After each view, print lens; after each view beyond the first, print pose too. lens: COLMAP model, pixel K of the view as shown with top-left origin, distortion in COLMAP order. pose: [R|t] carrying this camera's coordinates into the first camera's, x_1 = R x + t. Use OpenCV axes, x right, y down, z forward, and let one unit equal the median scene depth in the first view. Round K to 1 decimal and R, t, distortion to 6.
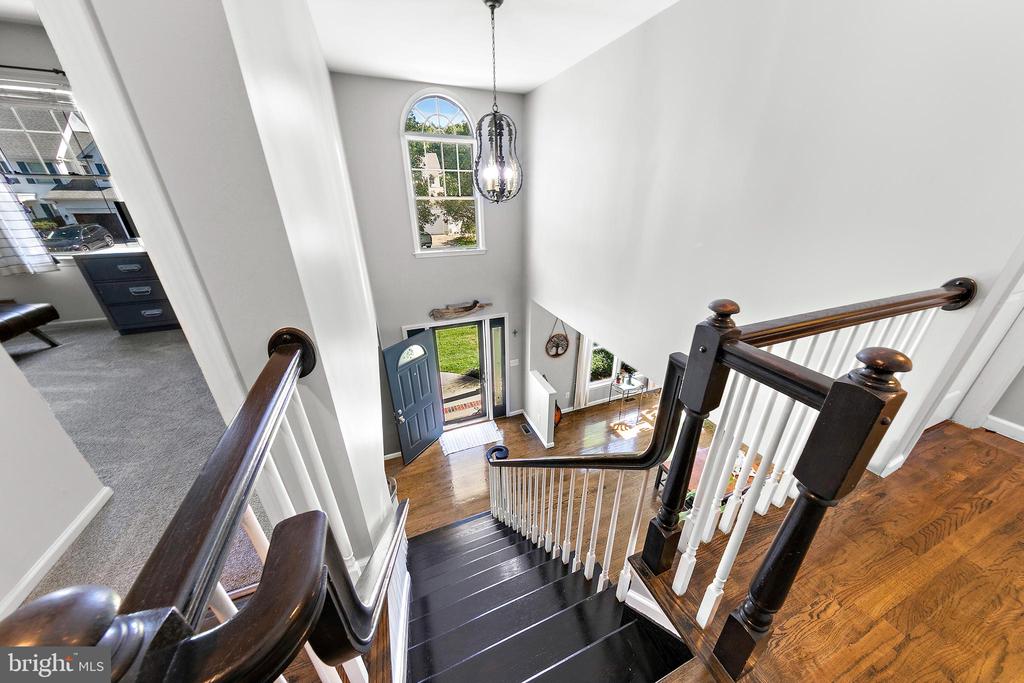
lens RADIAL K [[334.9, 0, 520.5], [0, 334.9, 346.9], [0, 0, 1]] dist [0.009190, -0.000108]
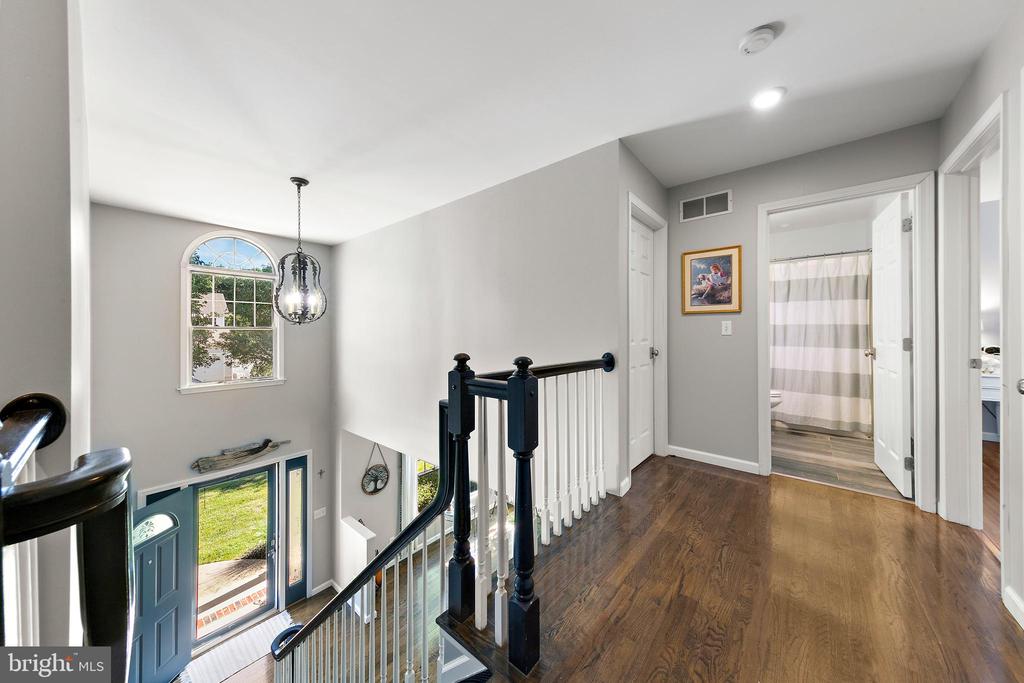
lens RADIAL K [[345.0, 0, 516.1], [0, 345.0, 329.3], [0, 0, 1]] dist [0.002134, 0.000048]
pose [[0.883040, -0.003468, 0.469284, 0.011883], [0.203677, 0.903718, -0.376576, 0.066464], [-0.422794, 0.428114, 0.798726, -0.071303]]
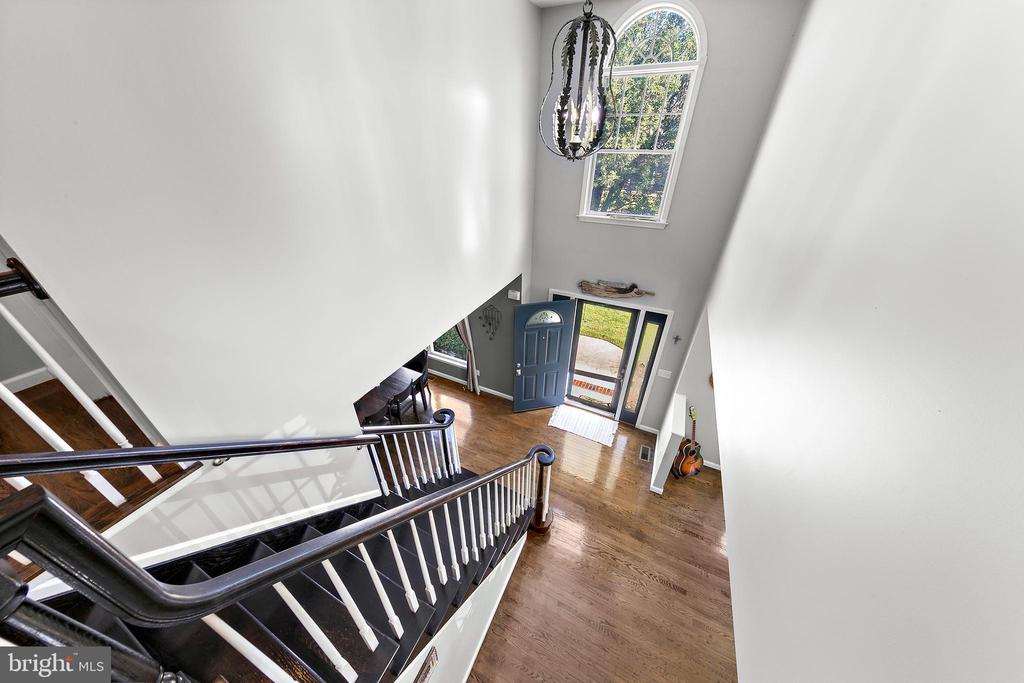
lens RADIAL K [[324.1, 0, 512.0], [0, 324.1, 341.5], [0, 0, 1]] dist [0.008994, -0.000016]
pose [[0.659032, 0.392422, -0.641624, 0.241125], [-0.317897, 0.918482, 0.235228, -0.103657], [0.681629, 0.048948, 0.730059, 0.225861]]
